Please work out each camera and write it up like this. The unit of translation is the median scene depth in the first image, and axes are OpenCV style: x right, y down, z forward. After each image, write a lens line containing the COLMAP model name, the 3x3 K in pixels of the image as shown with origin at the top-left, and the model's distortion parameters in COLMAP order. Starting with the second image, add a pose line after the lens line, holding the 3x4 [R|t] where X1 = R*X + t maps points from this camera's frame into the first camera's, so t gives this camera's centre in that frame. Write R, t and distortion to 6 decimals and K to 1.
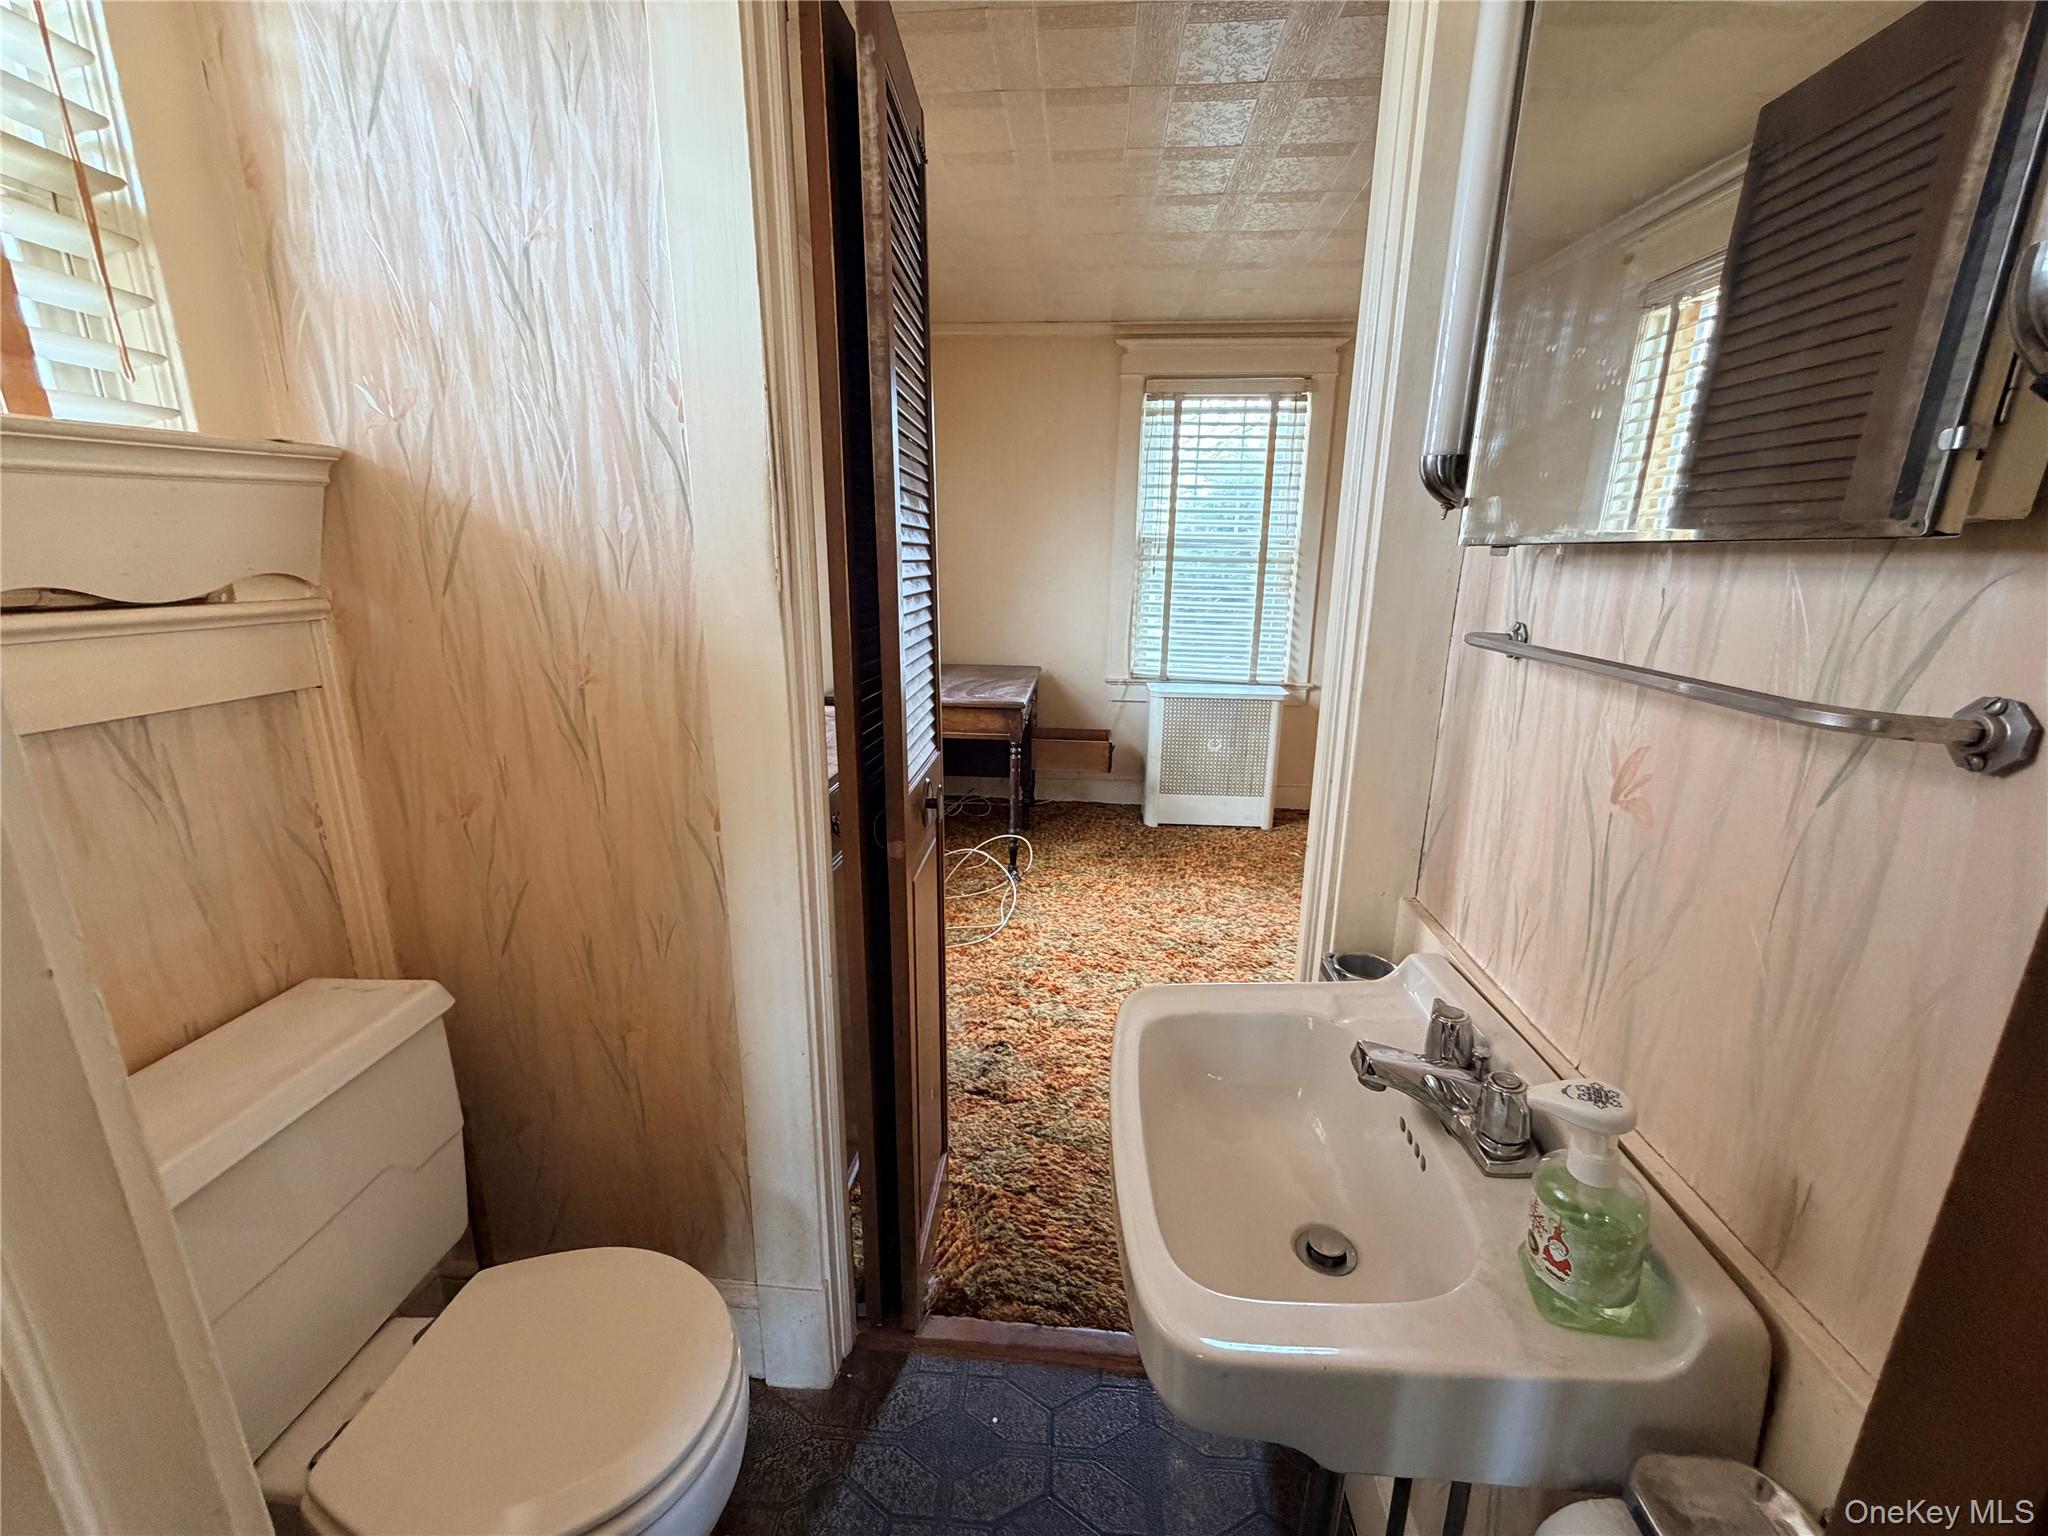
lens RADIAL K [[815.2, 0, 1020.1], [0, 815.2, 769.0], [0, 0, 1]] dist [-0.002943, -0.000004]
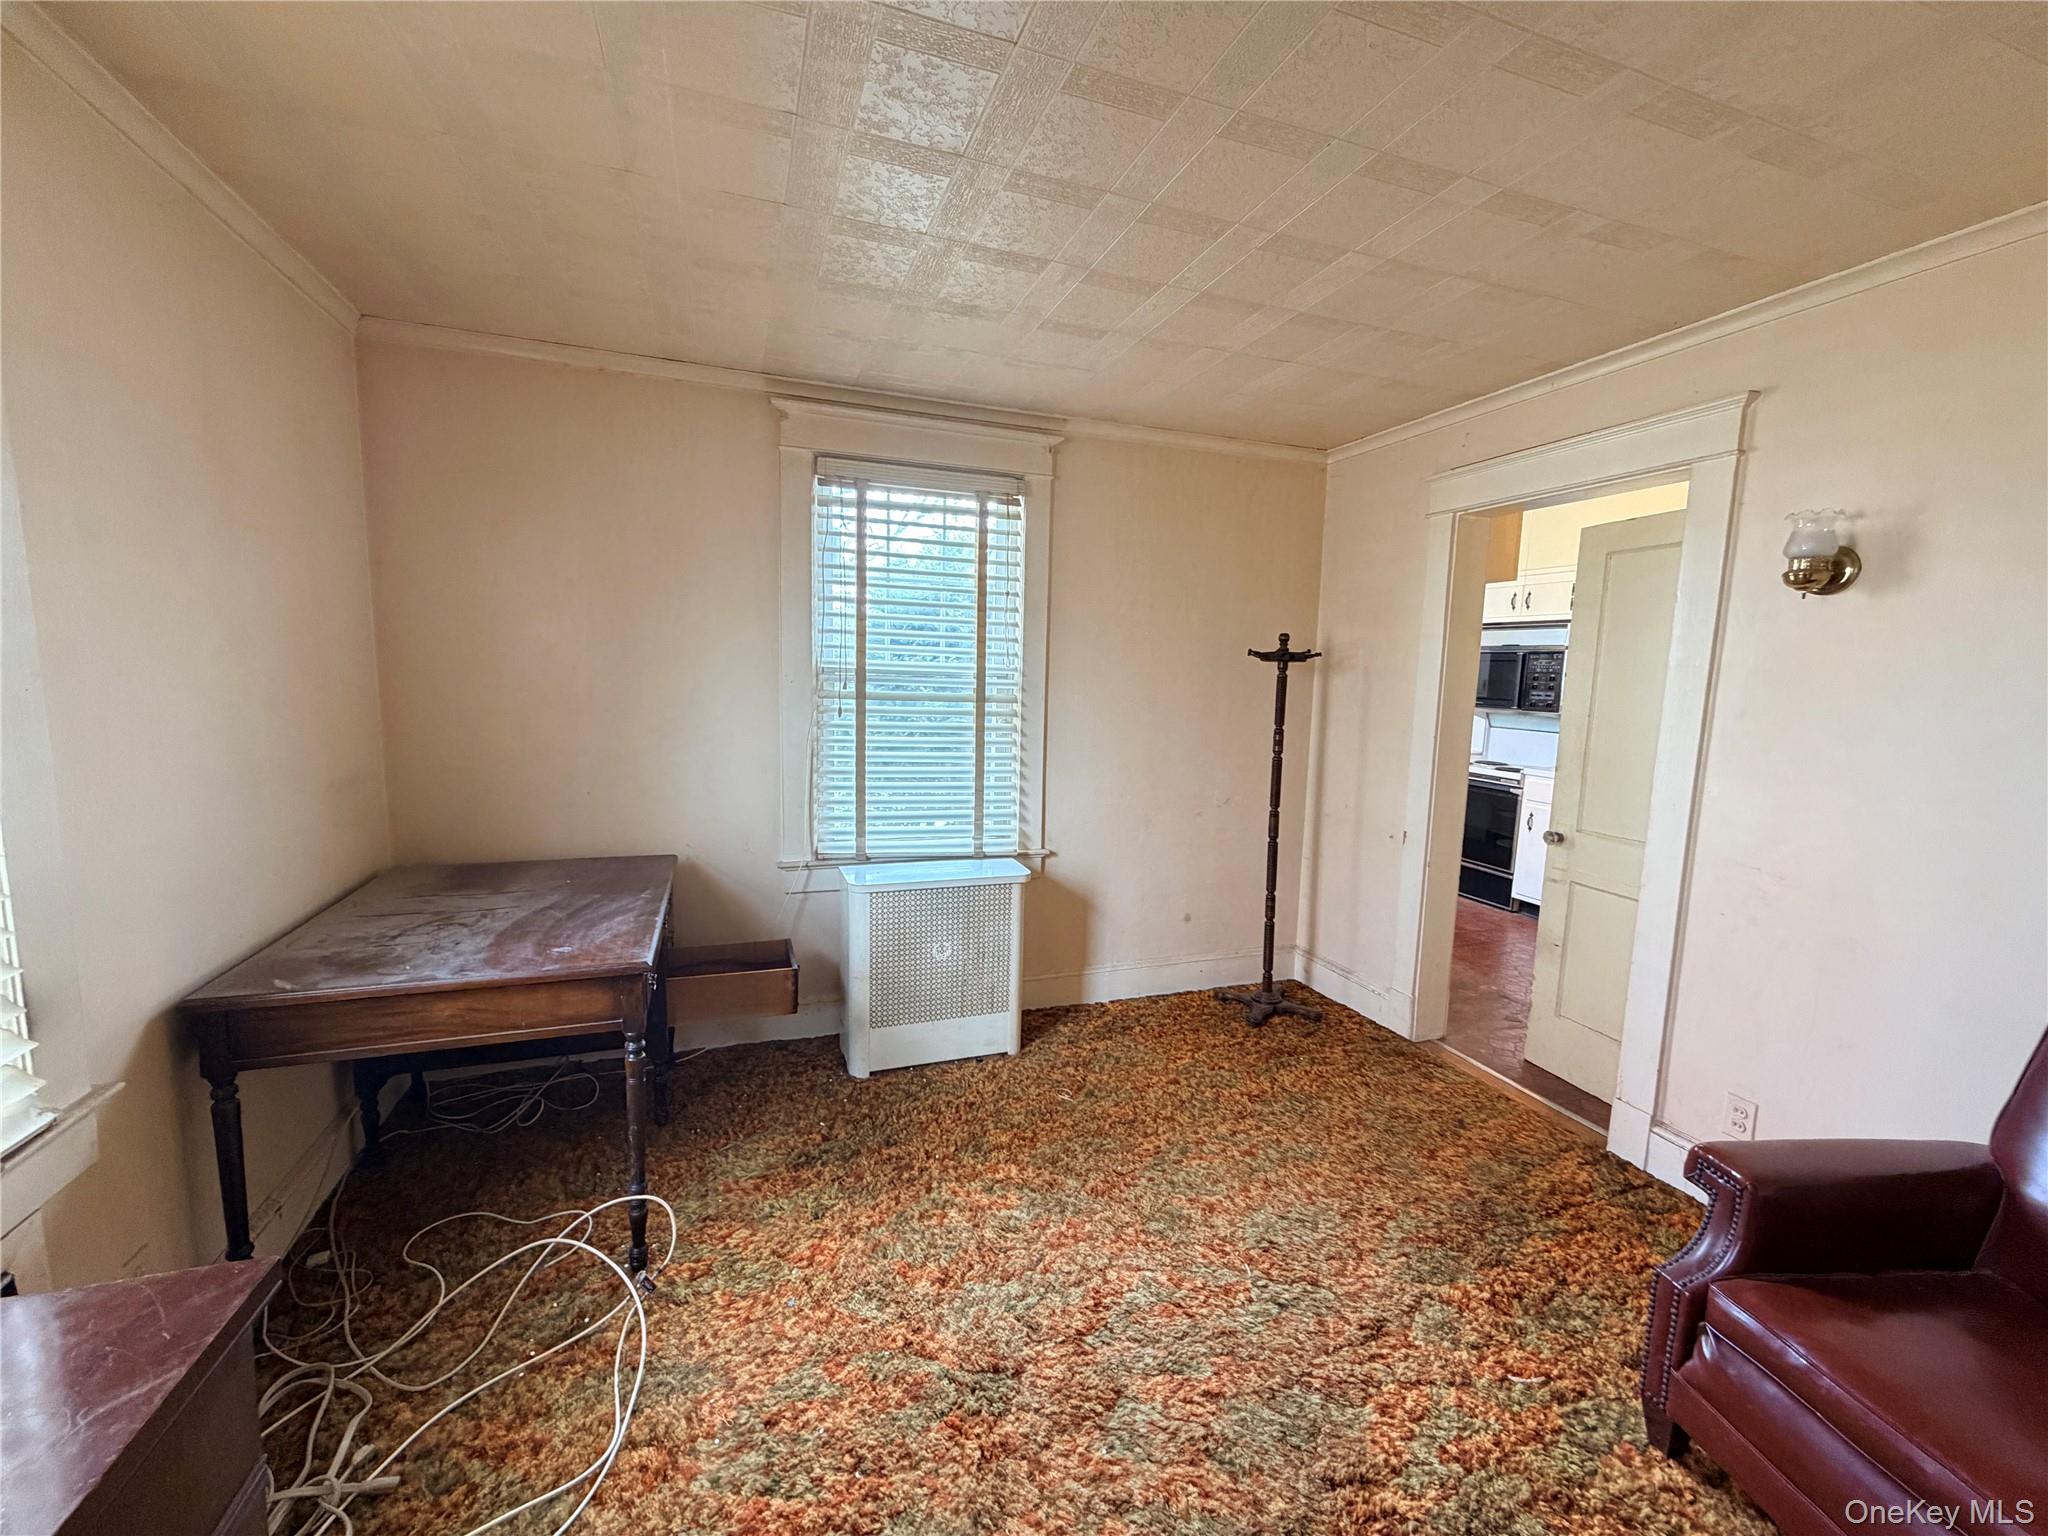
lens RADIAL K [[815.2, 0, 1016.3], [0, 815.2, 770.2], [0, 0, 1]] dist [-0.002943, -0.000004]
pose [[0.911429, -0.037076, 0.409783, 0.008951], [0.087343, 0.990668, -0.104633, -0.106483], [-0.402080, 0.131158, 0.906162, 0.298137]]
